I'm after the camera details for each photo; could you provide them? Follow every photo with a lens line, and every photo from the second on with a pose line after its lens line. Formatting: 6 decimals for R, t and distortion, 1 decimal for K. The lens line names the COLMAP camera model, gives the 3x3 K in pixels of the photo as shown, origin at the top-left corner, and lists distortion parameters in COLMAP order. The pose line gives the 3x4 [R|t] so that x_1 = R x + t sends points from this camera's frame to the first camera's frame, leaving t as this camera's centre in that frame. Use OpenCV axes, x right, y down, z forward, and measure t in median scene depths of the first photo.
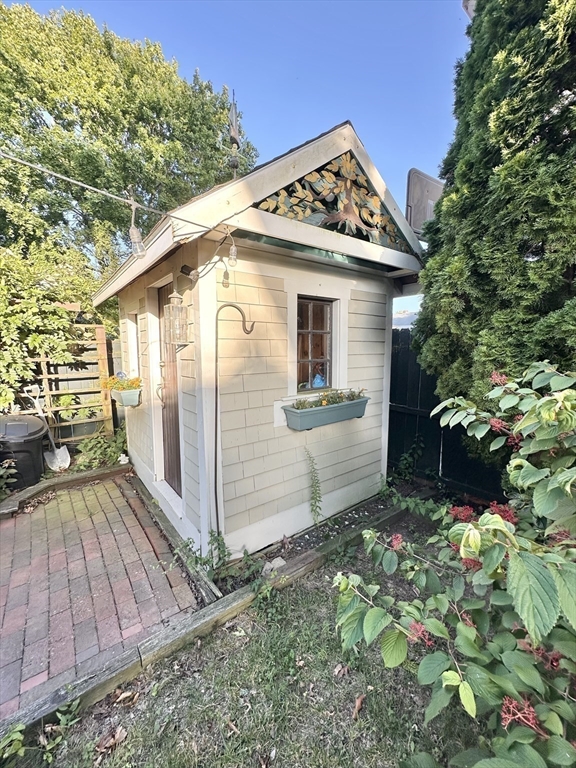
lens RADIAL K [[307.7, 0, 287.4], [0, 307.7, 383.5], [0, 0, 1]] dist [-0.000347, 0.000111]
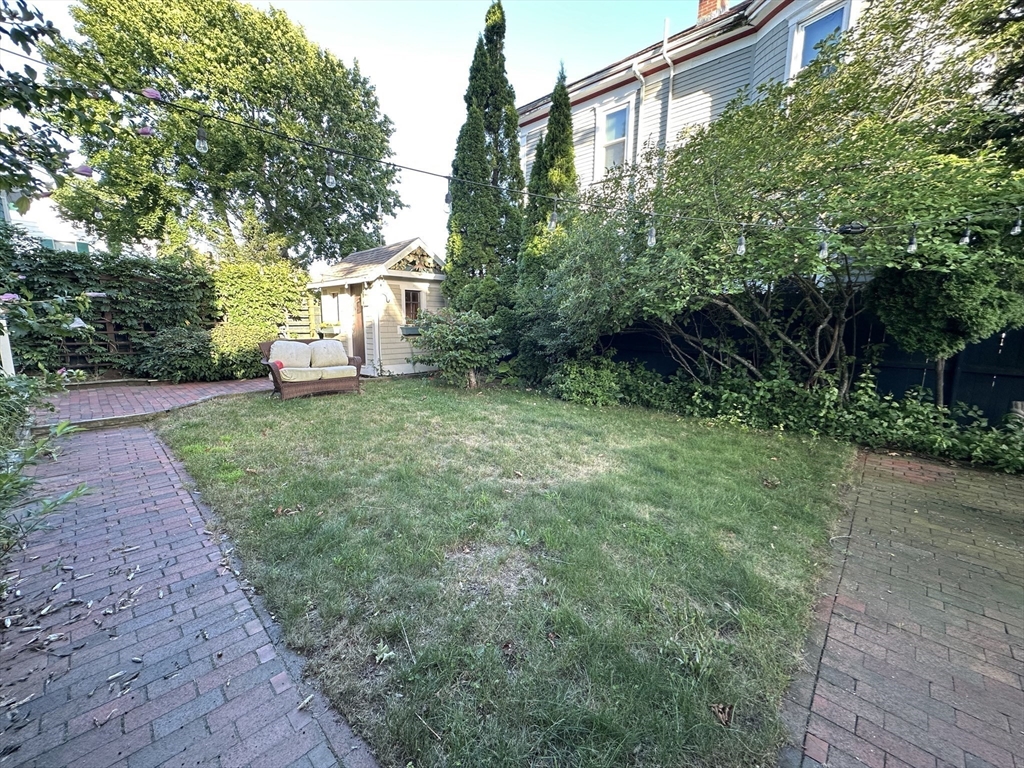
lens RADIAL K [[410.3, 0, 509.6], [0, 410.3, 380.8], [0, 0, 1]] dist [-0.000347, 0.000111]
pose [[0.985504, -0.021327, 0.168307, 0.312488], [0.017113, 0.999504, 0.026446, 0.455231], [-0.168787, -0.023182, 0.985380, -2.813134]]
